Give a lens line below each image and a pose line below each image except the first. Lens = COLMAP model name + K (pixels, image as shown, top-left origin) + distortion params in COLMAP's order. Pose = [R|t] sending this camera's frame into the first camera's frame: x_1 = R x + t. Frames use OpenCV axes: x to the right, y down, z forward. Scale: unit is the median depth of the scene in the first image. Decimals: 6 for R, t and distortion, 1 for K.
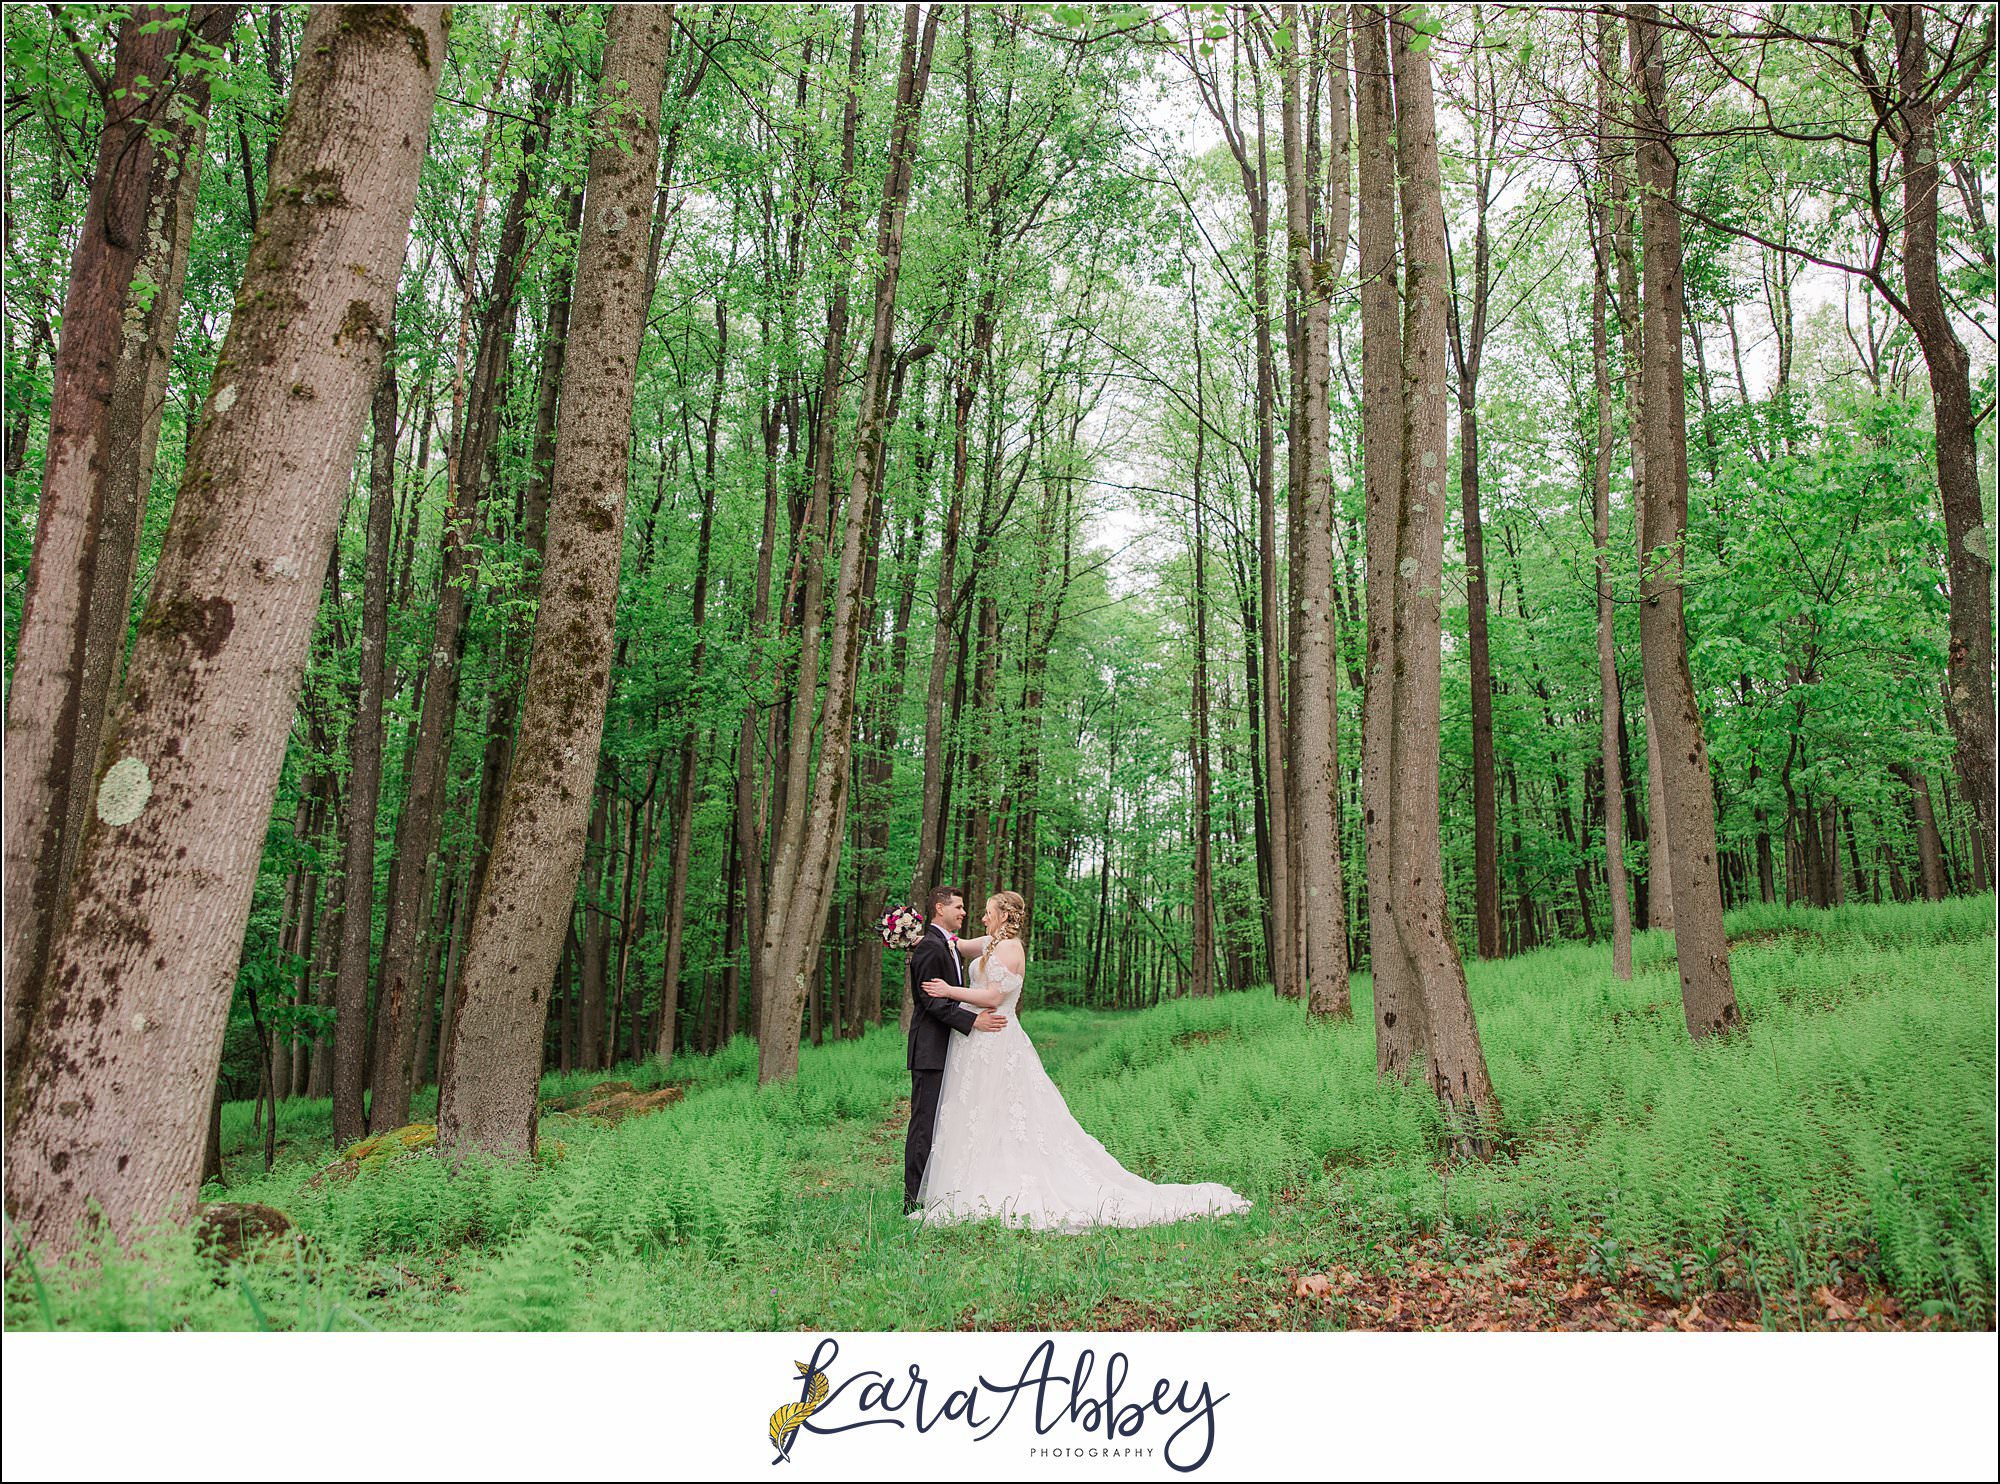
lens RADIAL K [[1561.0, 0, 1000.4], [0, 1561.0, 649.9], [0, 0, 1]] dist [0.007284, 0.002825]
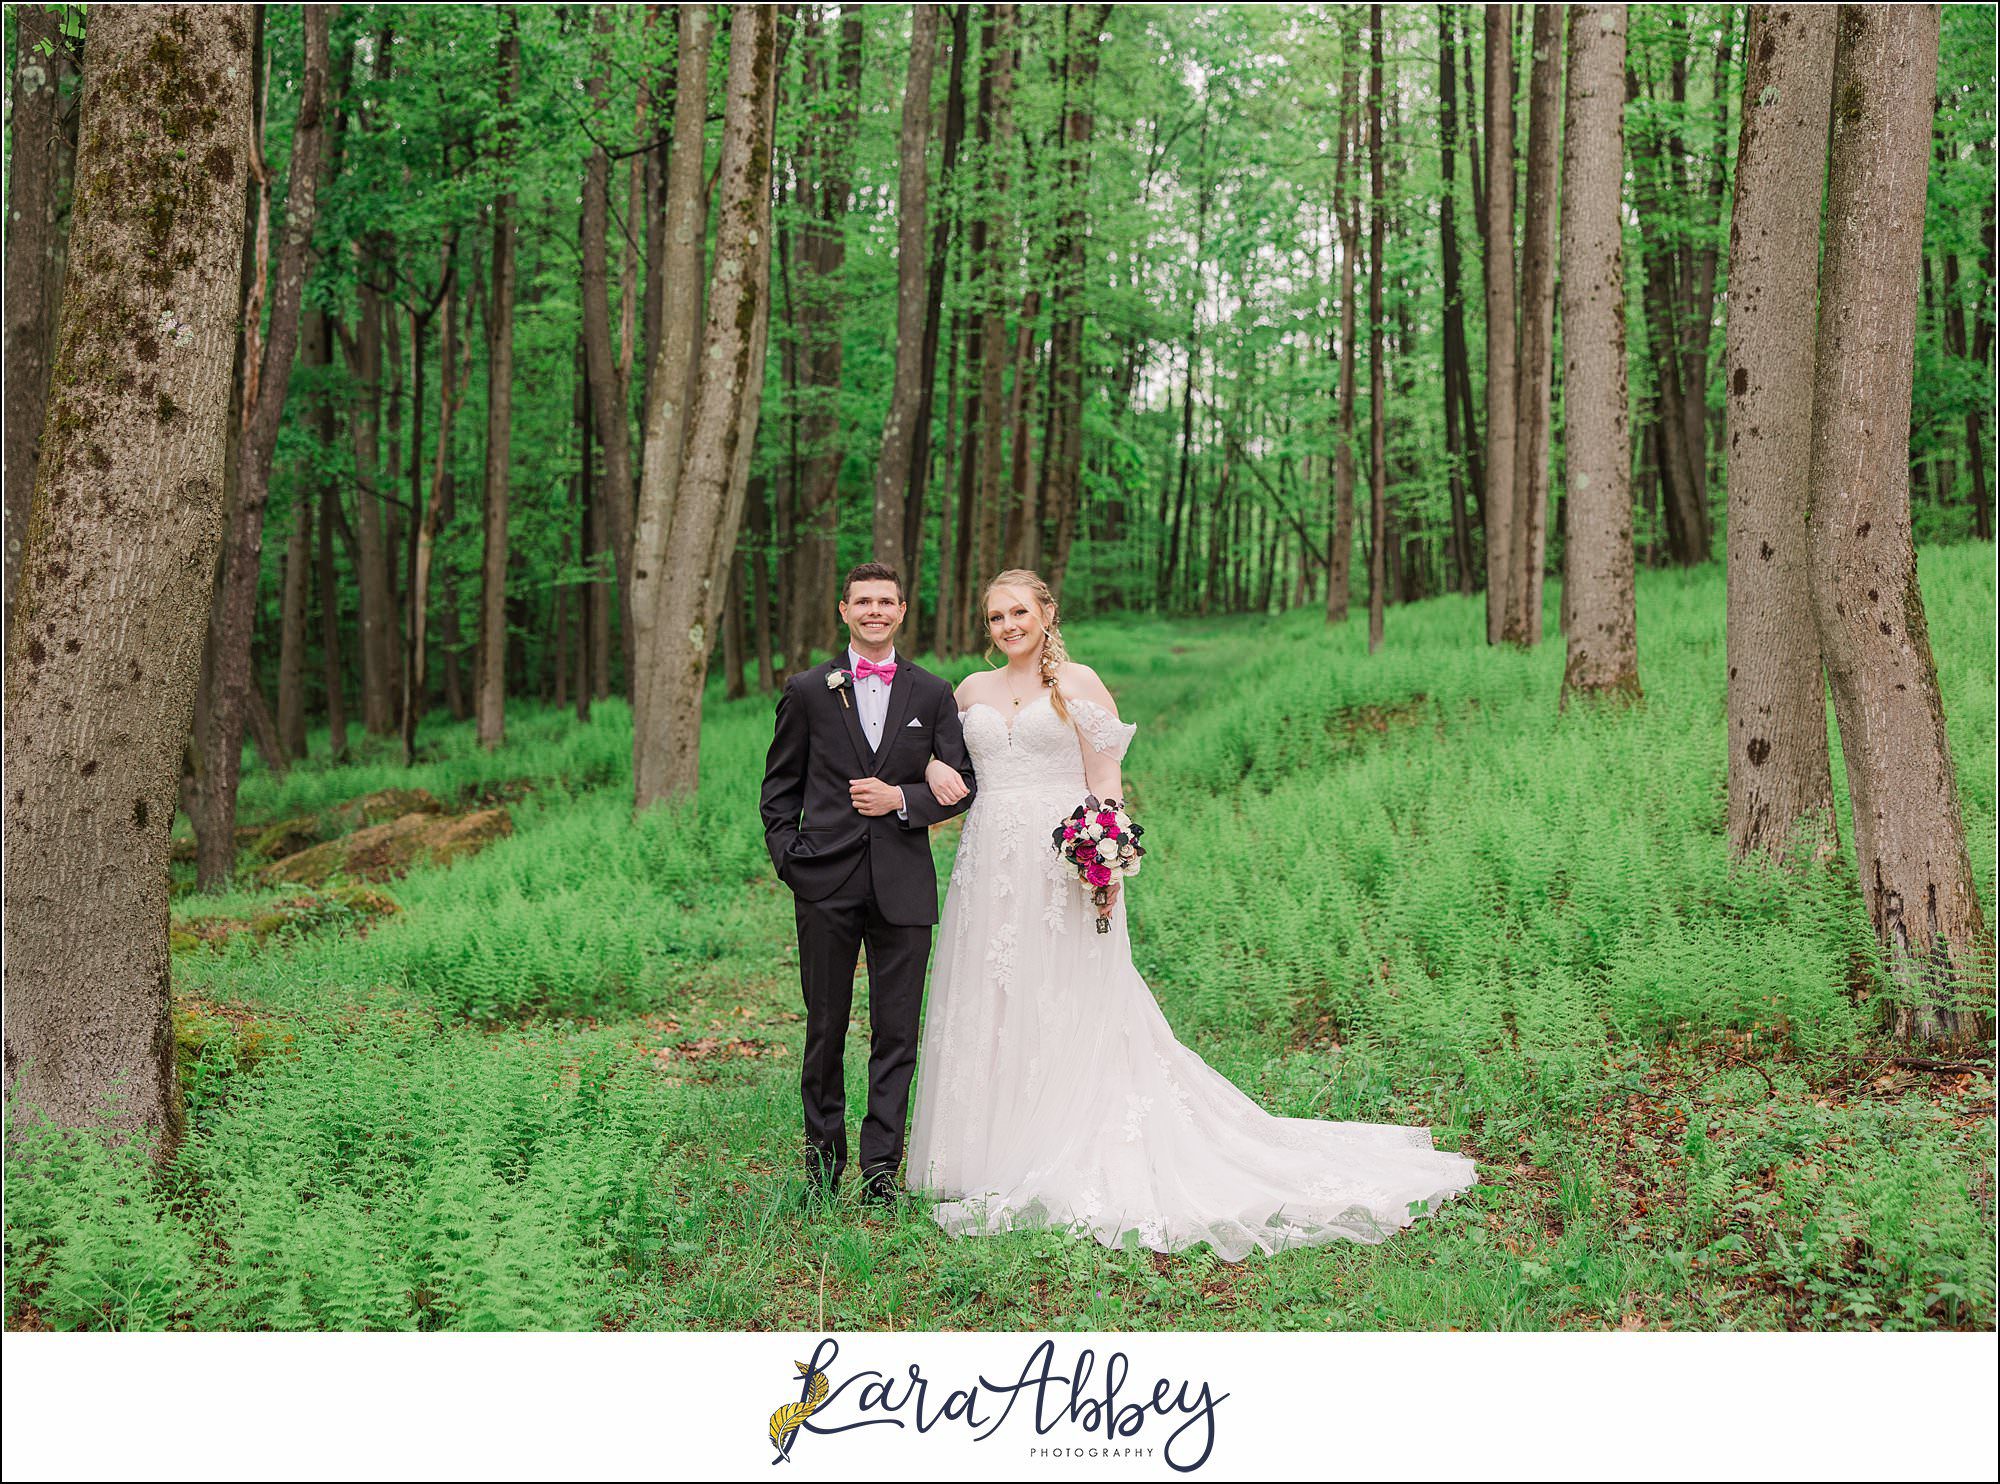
lens RADIAL K [[2377.2, 0, 997.4], [0, 2377.2, 626.3], [0, 0, 1]] dist [0.007106, 0.019191]
pose [[0.999928, -0.009495, -0.007398, -0.005735], [0.011016, 0.969558, 0.244614, -0.006667], [0.004850, -0.244677, 0.969592, 0.090925]]
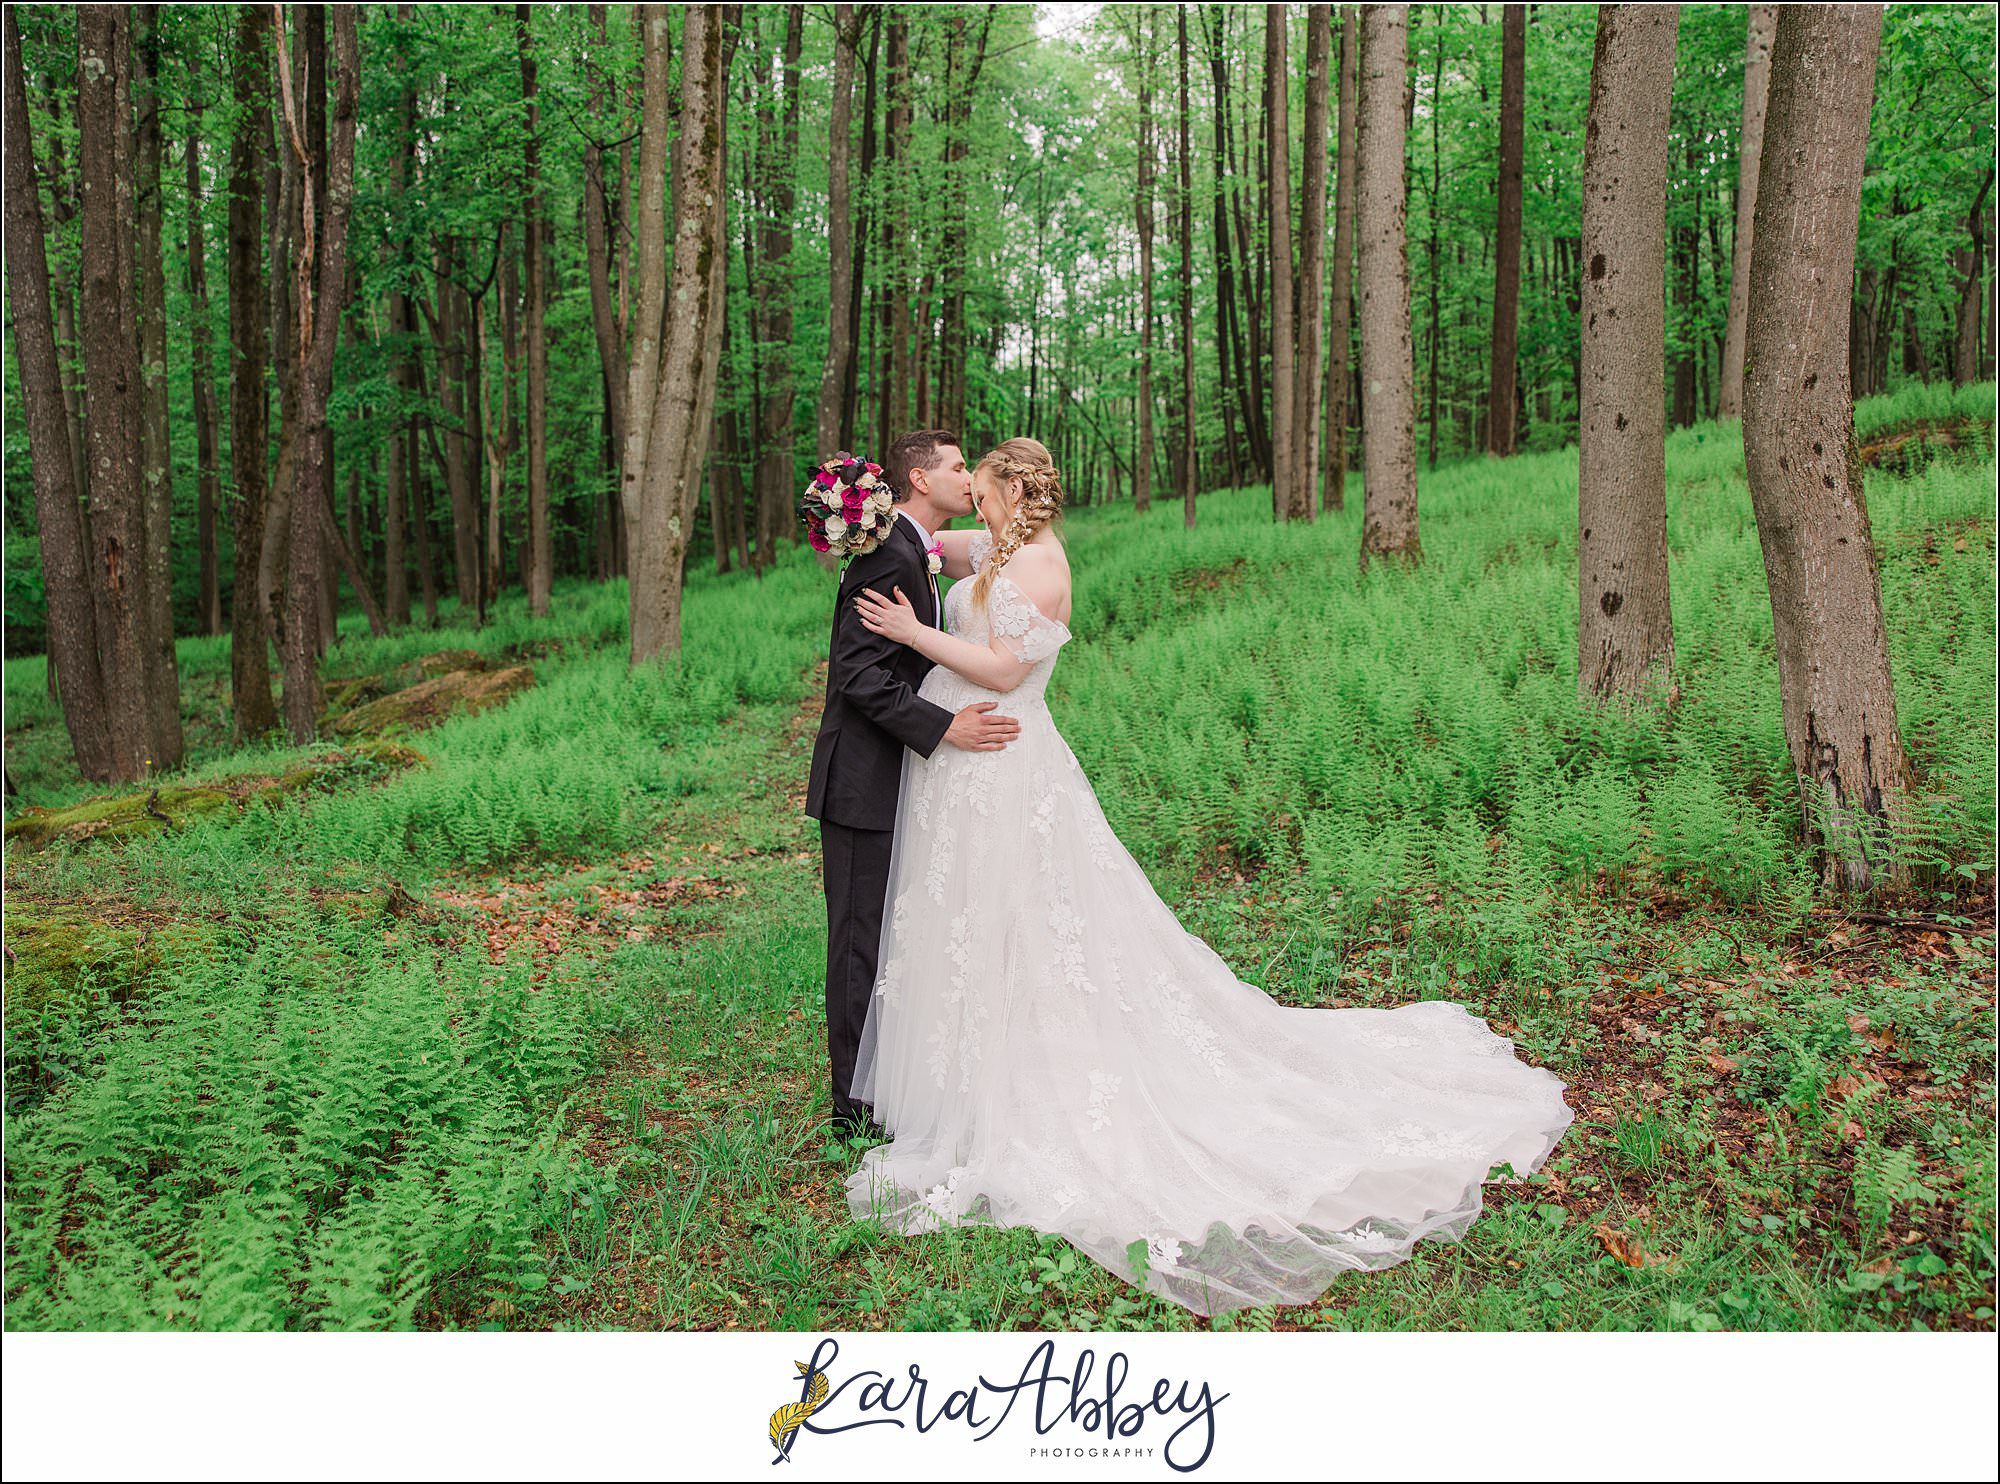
lens RADIAL K [[1481.9, 0, 1002.2], [0, 1481.9, 642.7], [0, 0, 1]] dist [0.009559, 0.000727]
pose [[0.997786, -0.035115, 0.056476, -0.010794], [0.014975, 0.946058, 0.323652, 0.027259], [-0.064795, -0.322090, 0.944489, 0.213201]]
